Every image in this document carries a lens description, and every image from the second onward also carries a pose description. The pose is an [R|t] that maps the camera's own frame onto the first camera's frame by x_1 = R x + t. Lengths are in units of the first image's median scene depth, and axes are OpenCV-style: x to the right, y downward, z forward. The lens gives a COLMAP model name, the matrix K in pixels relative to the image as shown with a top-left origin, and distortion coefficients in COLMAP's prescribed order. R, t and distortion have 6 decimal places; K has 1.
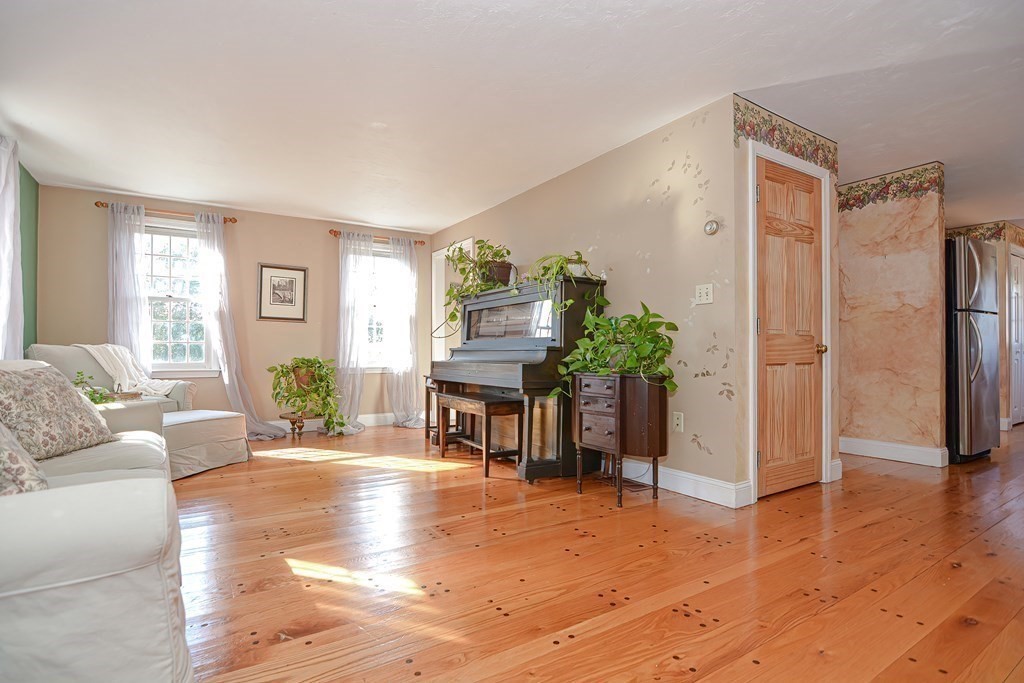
lens RADIAL K [[498.7, 0, 510.4], [0, 498.7, 347.6], [0, 0, 1]] dist [-0.010993, -0.007791]
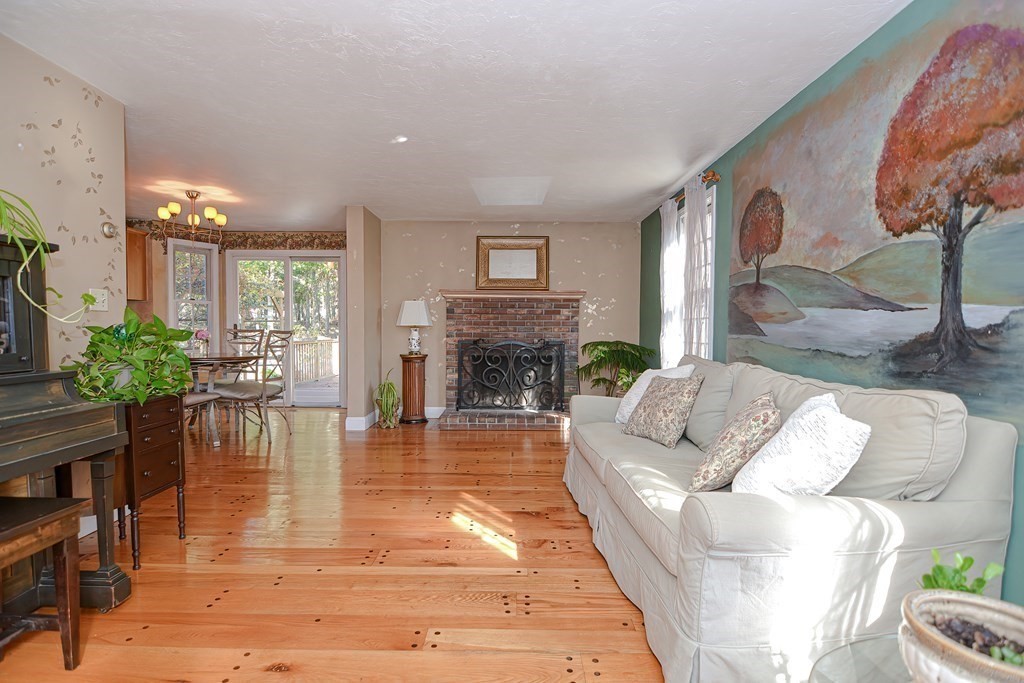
lens RADIAL K [[498.7, 0, 512.7], [0, 498.7, 349.5], [0, 0, 1]] dist [-0.010993, -0.007791]
pose [[-0.841446, -0.026407, 0.539695, -0.438257], [-0.011870, 0.999467, 0.030397, -0.033793], [-0.540211, 0.019171, -0.841311, 0.822953]]
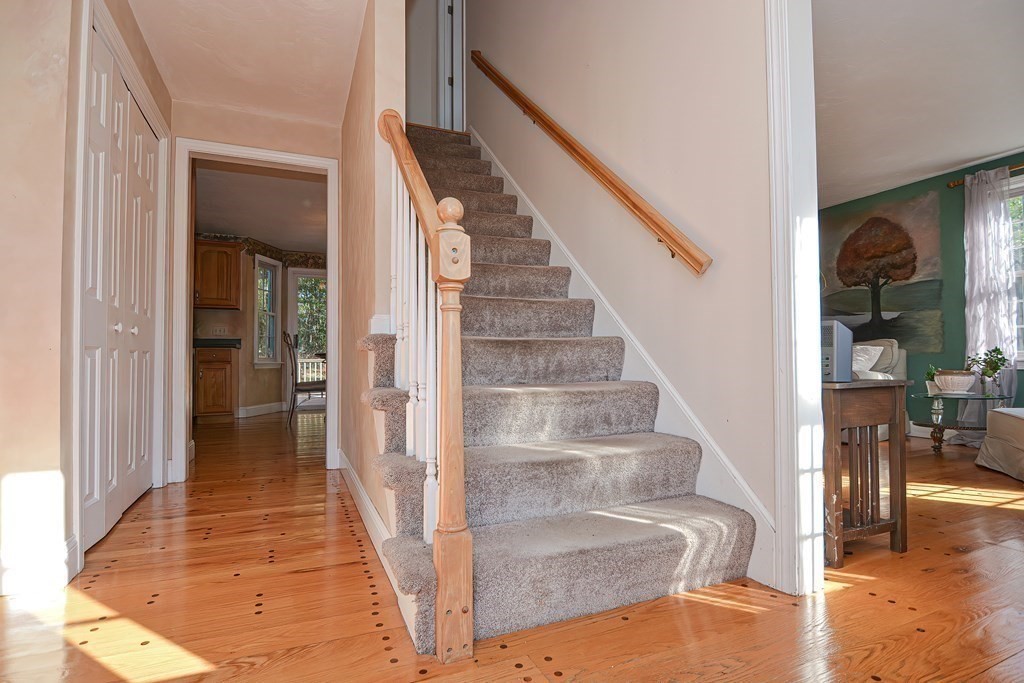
lens RADIAL K [[498.7, 0, 507.0], [0, 498.7, 345.8], [0, 0, 1]] dist [-0.010993, -0.007791]
pose [[-0.985975, 0.011947, 0.166467, 0.064055], [0.005727, 0.999269, -0.037799, 0.043298], [-0.166797, -0.036315, -0.985322, 1.470758]]
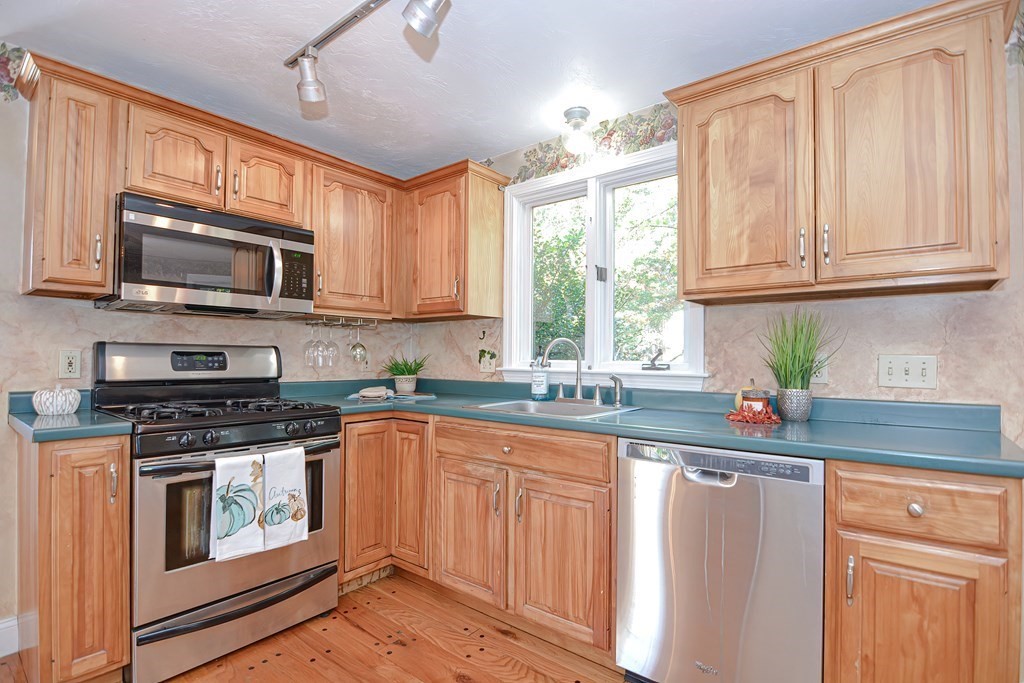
lens RADIAL K [[498.7, 0, 514.7], [0, 498.7, 349.0], [0, 0, 1]] dist [-0.010993, -0.007791]
pose [[-0.311345, 0.023672, 0.950002, 0.781000], [-0.021392, 0.999262, -0.031911, -0.050257], [-0.950056, -0.030258, -0.310608, 0.682331]]
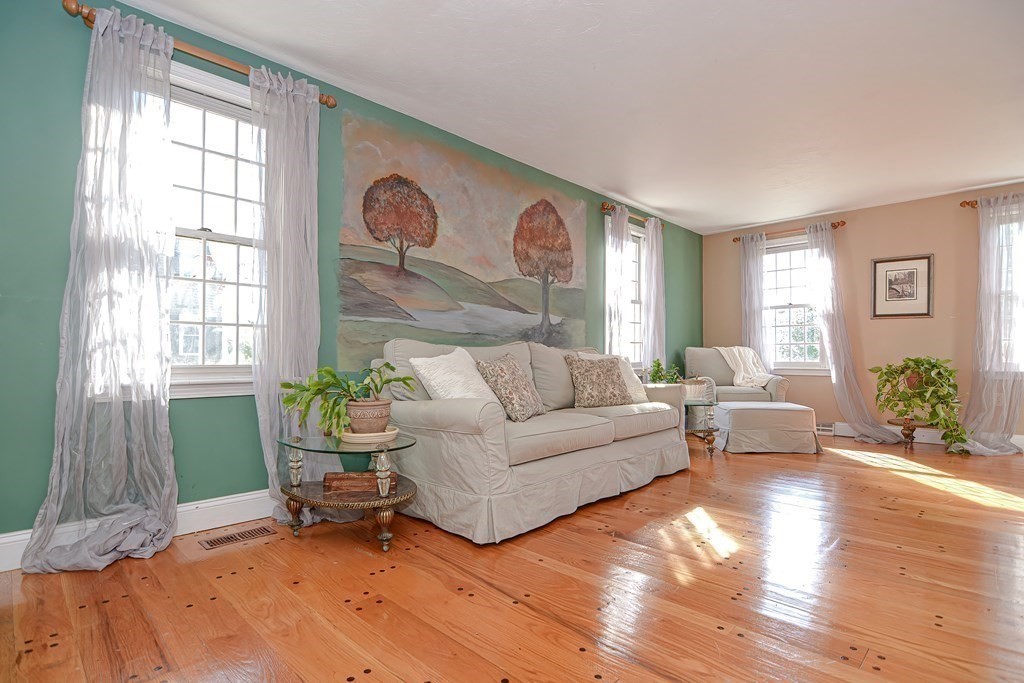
lens RADIAL K [[498.7, 0, 504.9], [0, 498.7, 348.3], [0, 0, 1]] dist [-0.010993, -0.007791]
pose [[0.205473, -0.014259, -0.978559, 0.301522], [0.006690, 0.999891, -0.013165, 0.010206], [0.978640, -0.003841, 0.205546, 0.111953]]
